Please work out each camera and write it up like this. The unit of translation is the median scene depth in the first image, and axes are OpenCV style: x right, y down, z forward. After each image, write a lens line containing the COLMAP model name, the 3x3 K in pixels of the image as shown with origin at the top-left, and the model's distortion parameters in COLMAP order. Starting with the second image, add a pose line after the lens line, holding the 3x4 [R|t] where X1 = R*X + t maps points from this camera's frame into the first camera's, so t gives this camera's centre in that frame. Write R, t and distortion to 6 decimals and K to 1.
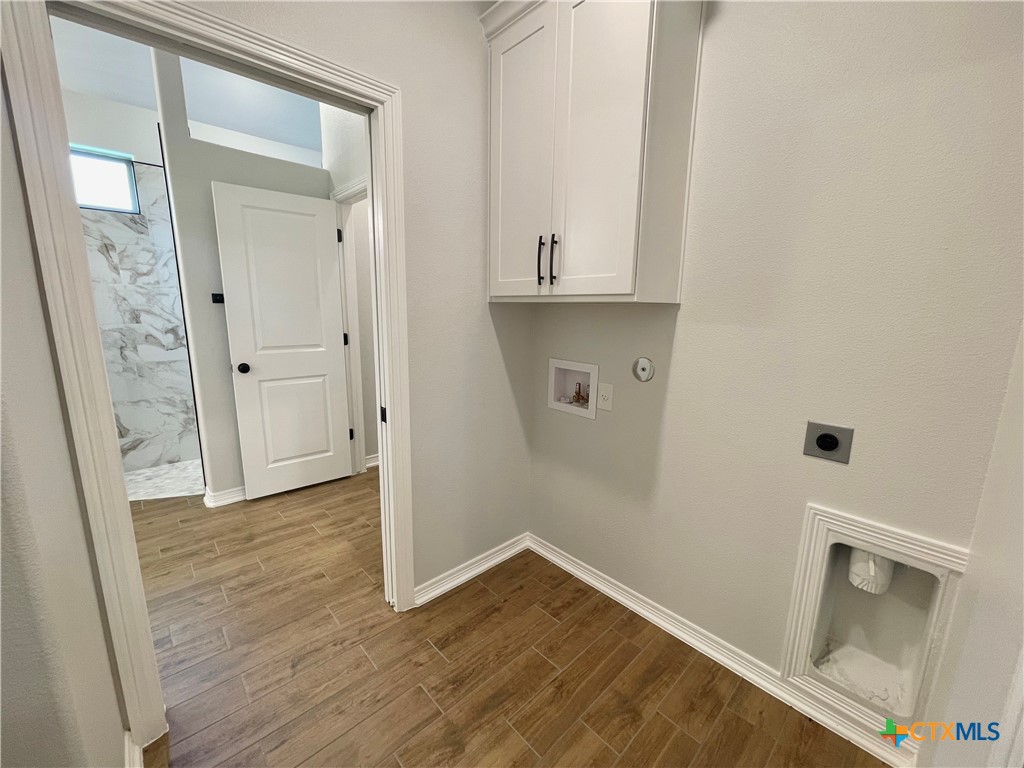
lens RADIAL K [[412.6, 0, 508.7], [0, 412.6, 384.7], [0, 0, 1]] dist [0.003268, -0.000640]
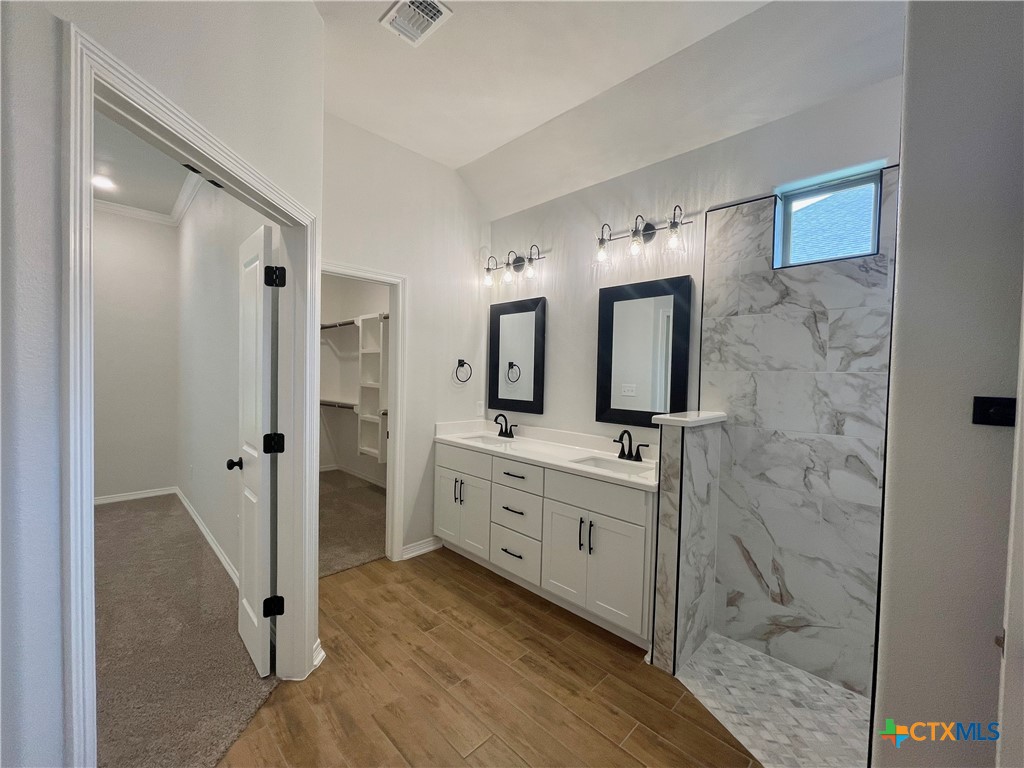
lens RADIAL K [[412.6, 0, 513.1], [0, 412.6, 384.3], [0, 0, 1]] dist [0.003268, -0.000640]
pose [[0.043920, 0.014839, -0.998925, -0.322422], [-0.207933, 0.978128, 0.005388, -0.126235], [0.977157, 0.207473, 0.046044, 0.501177]]
